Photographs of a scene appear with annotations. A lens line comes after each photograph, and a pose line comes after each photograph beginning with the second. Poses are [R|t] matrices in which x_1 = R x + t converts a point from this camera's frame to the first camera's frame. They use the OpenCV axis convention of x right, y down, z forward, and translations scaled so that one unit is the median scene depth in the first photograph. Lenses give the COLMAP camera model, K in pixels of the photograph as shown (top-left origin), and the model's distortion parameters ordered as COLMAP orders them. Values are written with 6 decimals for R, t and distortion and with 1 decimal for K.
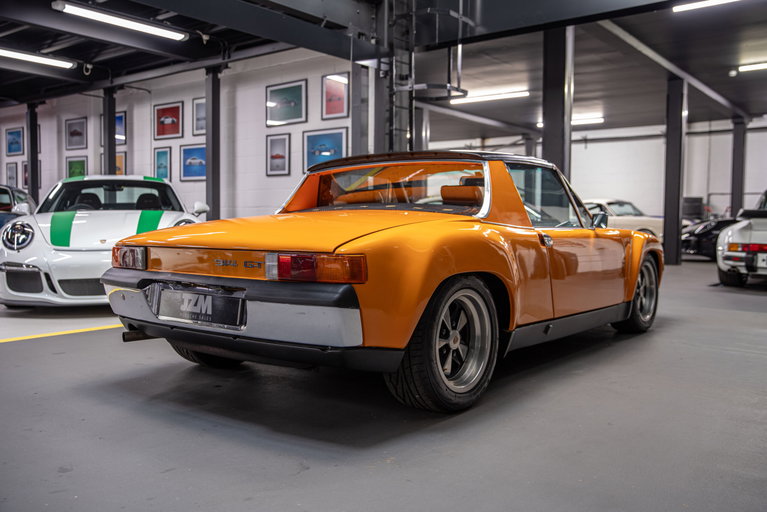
lens RADIAL K [[668.0, 0, 384.2], [0, 668.0, 260.5], [0, 0, 1]] dist [-0.016937, 0.033649]
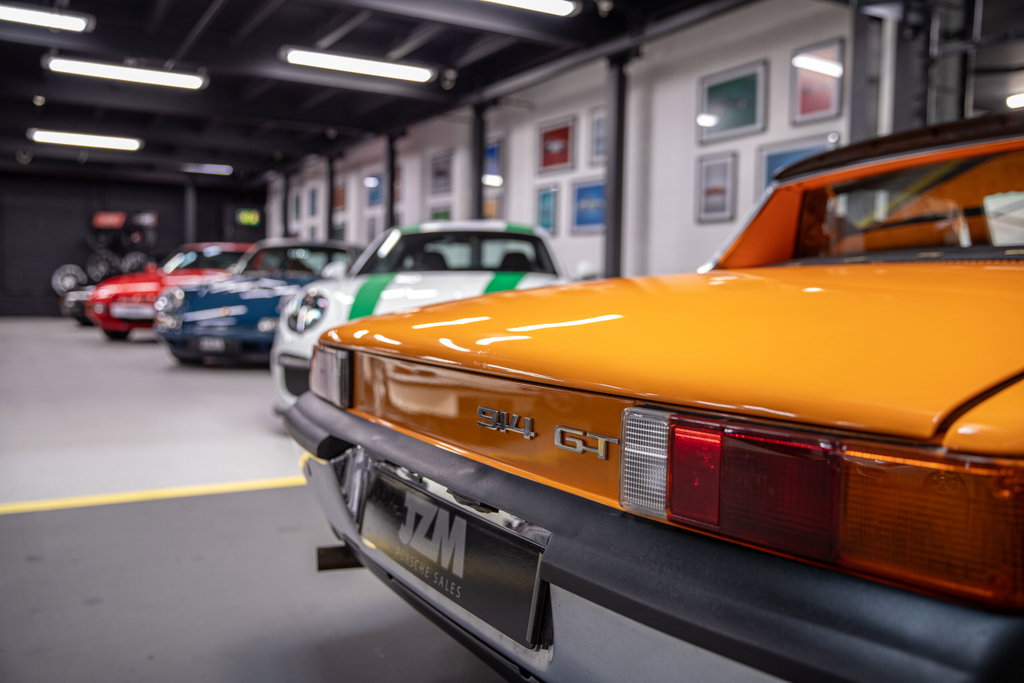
lens RADIAL K [[891.8, 0, 508.7], [0, 891.8, 343.1], [0, 0, 1]] dist [-0.016937, 0.033649]
pose [[0.926378, 0.029892, -0.375408, -0.021572], [-0.031874, 0.999491, 0.000931, -0.008338], [0.375245, 0.011103, 0.926859, 0.158839]]
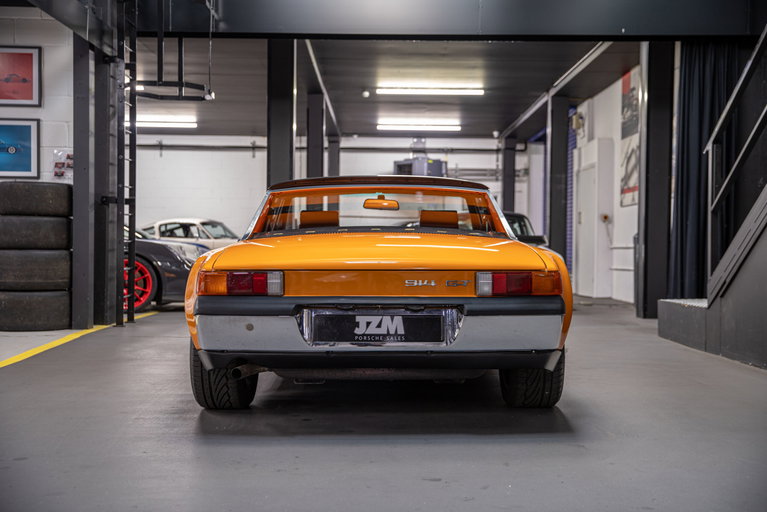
lens RADIAL K [[870.7, 0, 381.4], [0, 870.7, 252.8], [0, 0, 1]] dist [0.062334, 0.000000]
pose [[0.785972, -0.004485, 0.618246, -0.288414], [0.035307, 0.998667, -0.037640, 0.001432], [-0.617253, 0.051412, 0.785083, -0.009576]]
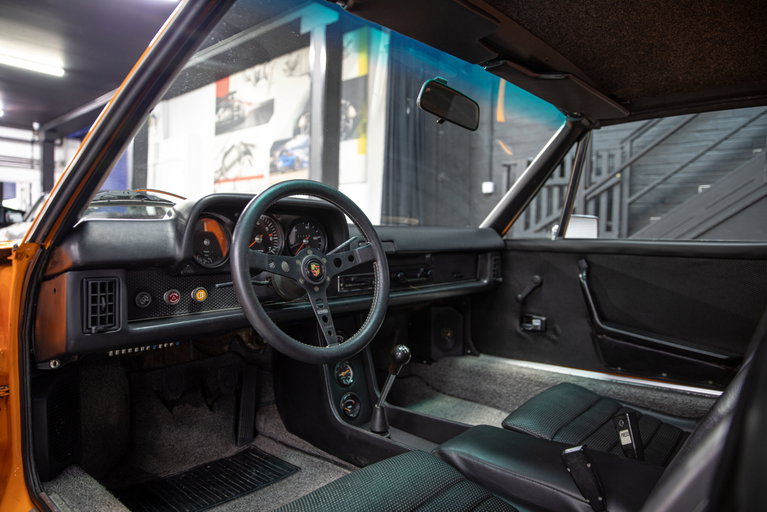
lens RADIAL K [[497.7, 0, 384.3], [0, 497.7, 249.1], [0, 0, 1]] dist [-0.031889, 0.008172]
pose [[0.059227, -0.028634, 0.997834, -0.038566], [0.041651, 0.998789, 0.026189, -0.020952], [-0.997375, 0.040009, 0.060348, 0.439209]]
